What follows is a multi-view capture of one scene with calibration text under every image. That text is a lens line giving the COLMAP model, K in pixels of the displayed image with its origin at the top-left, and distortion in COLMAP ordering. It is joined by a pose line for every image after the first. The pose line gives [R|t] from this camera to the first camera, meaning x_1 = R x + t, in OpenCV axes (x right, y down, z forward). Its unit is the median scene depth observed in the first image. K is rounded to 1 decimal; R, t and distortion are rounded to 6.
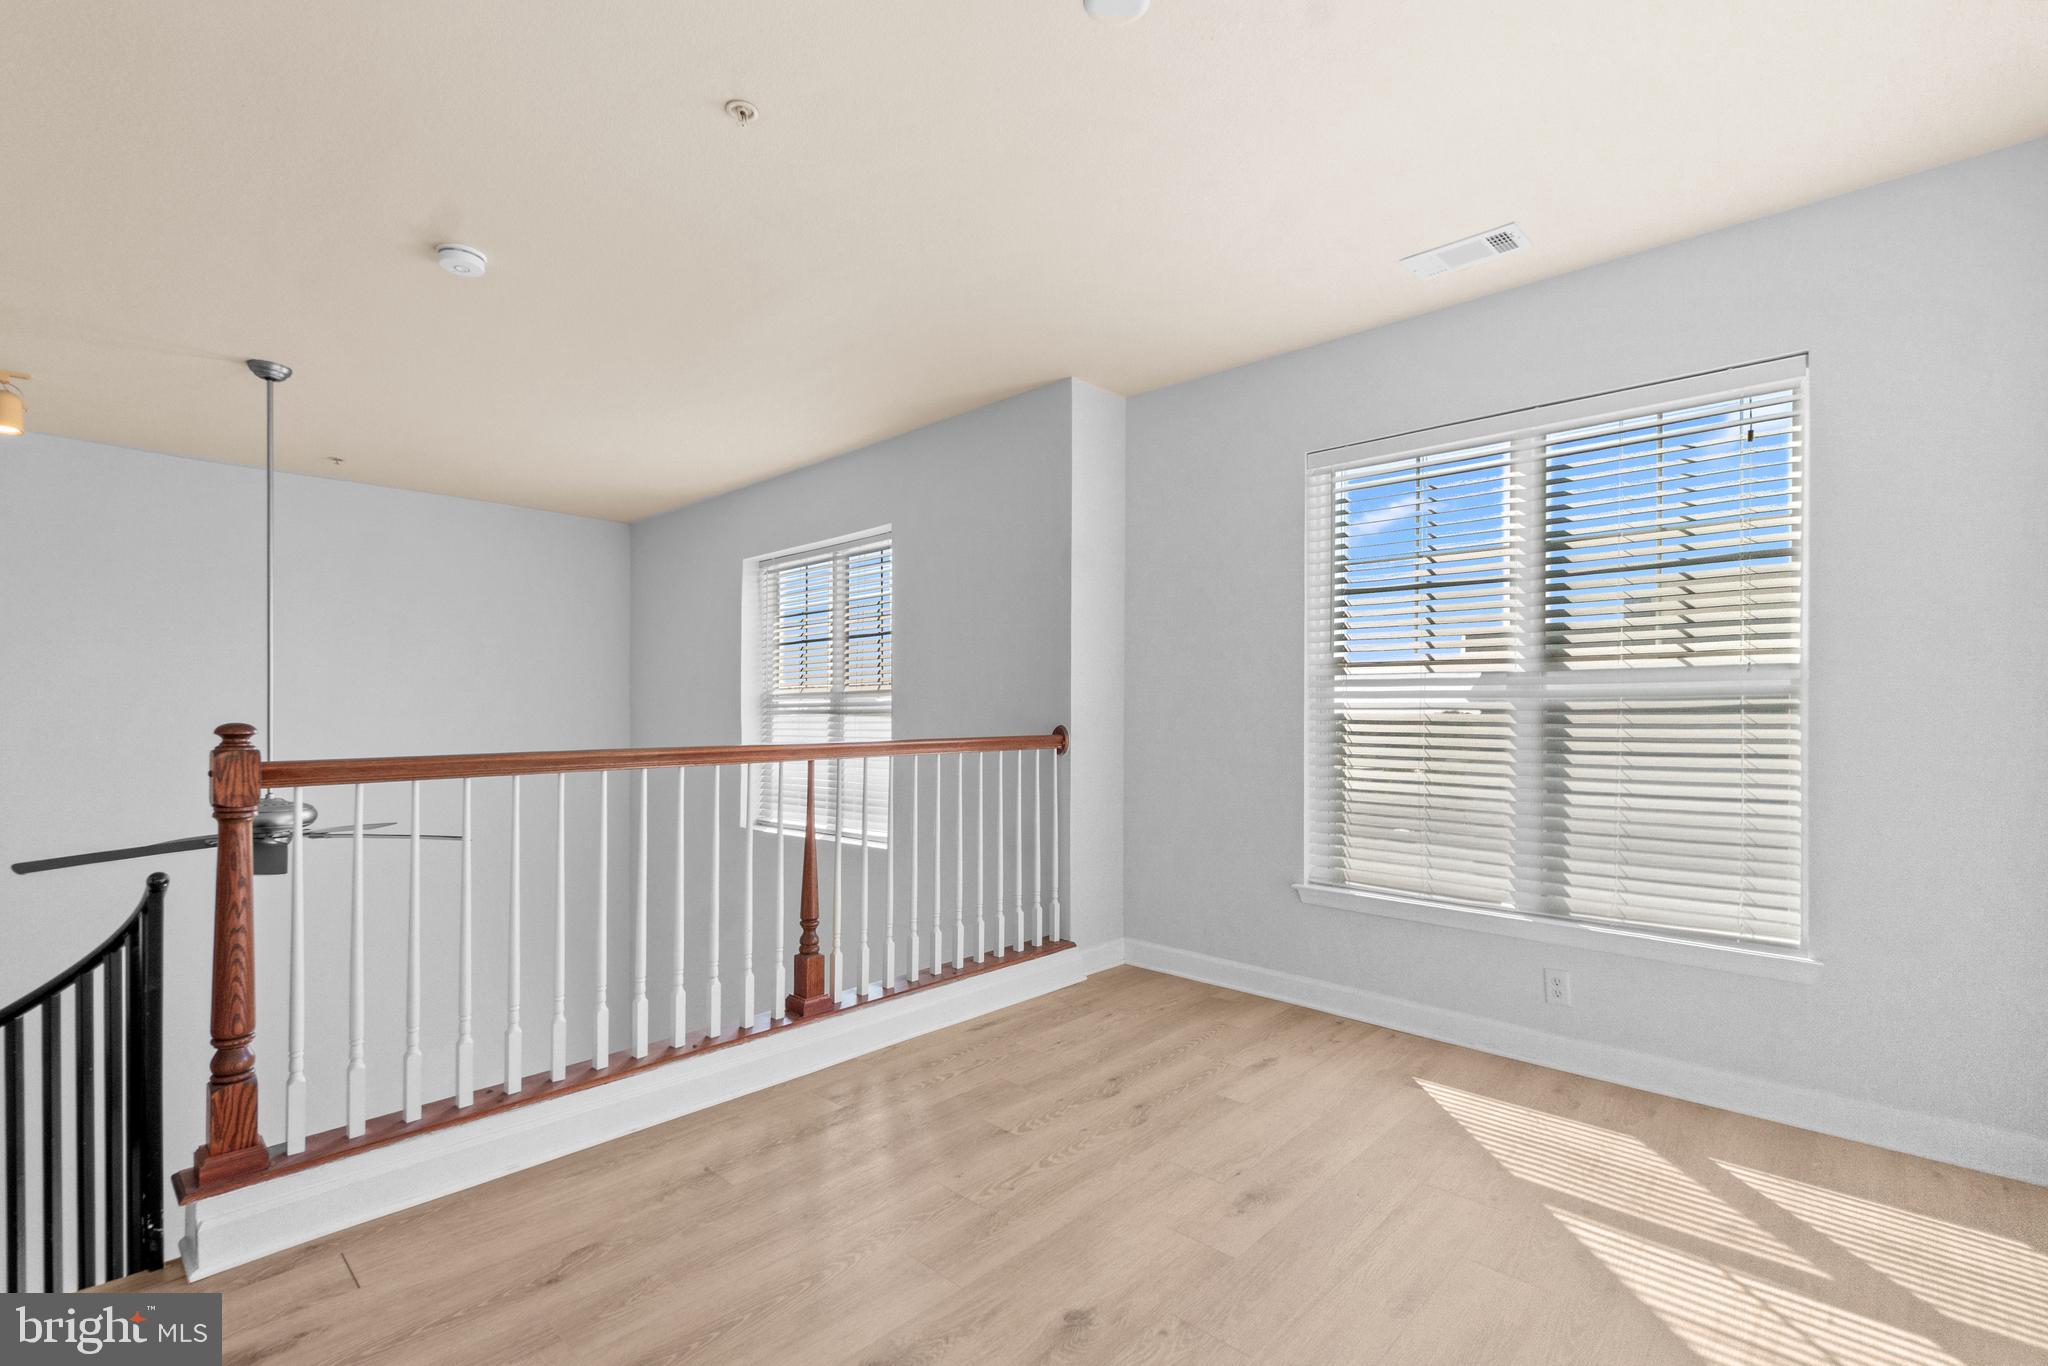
lens RADIAL K [[900.8, 0, 1020.7], [0, 900.8, 696.9], [0, 0, 1]] dist [0.001028, 0.000632]
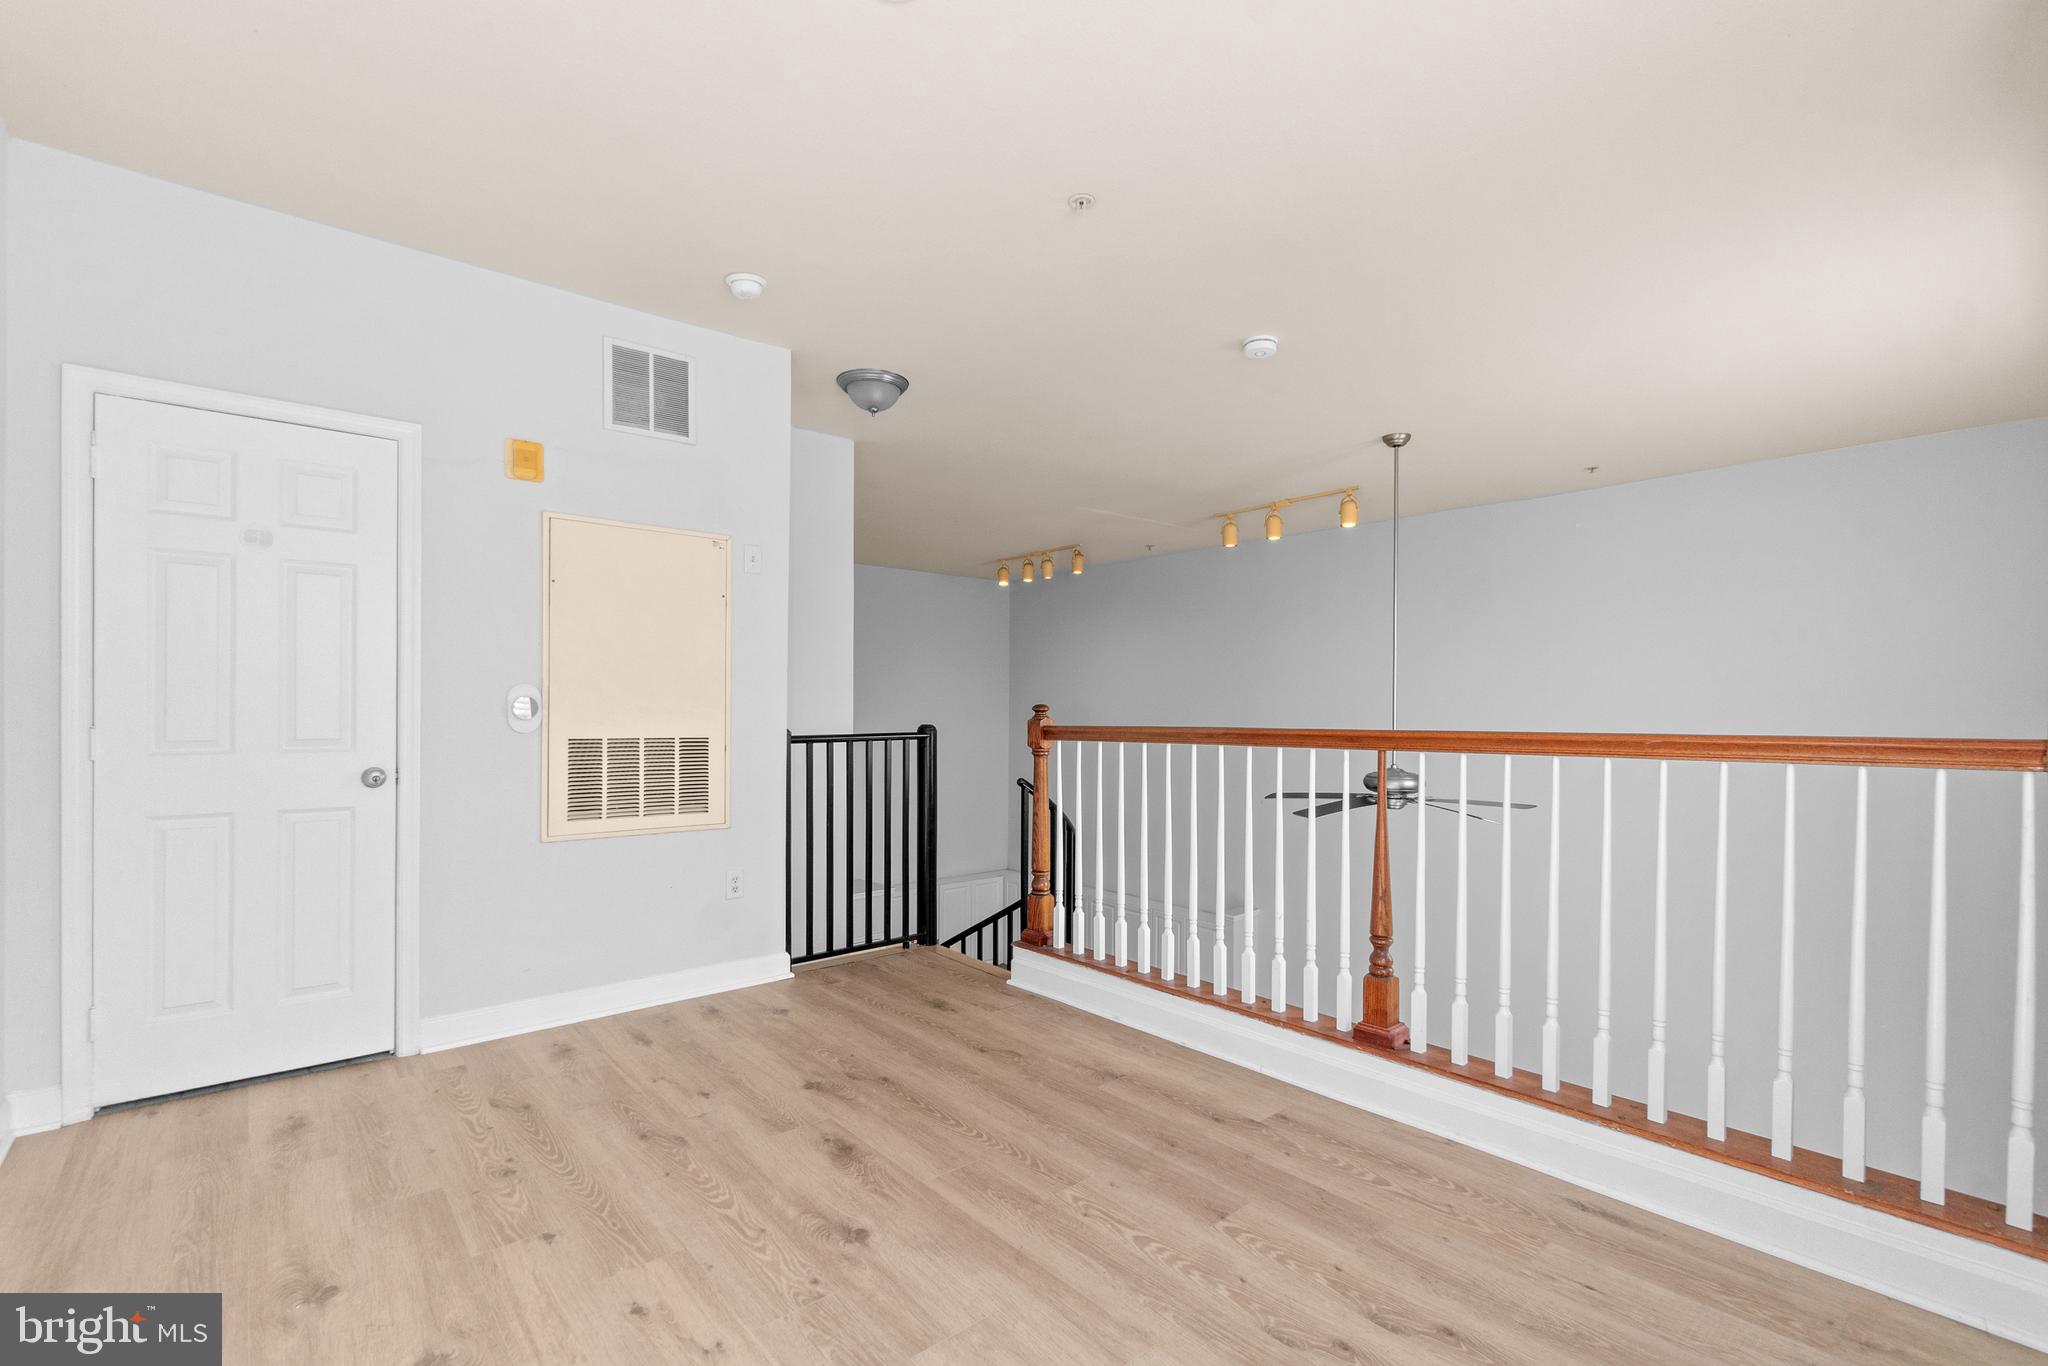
lens RADIAL K [[900.8, 0, 1020.7], [0, 900.8, 696.9], [0, 0, 1]] dist [0.001028, 0.000632]
pose [[-0.081974, -0.006751, -0.996612, 0.669026], [0.017954, 0.999805, -0.008250, 0.019410], [0.996473, -0.018570, -0.081837, 0.749836]]
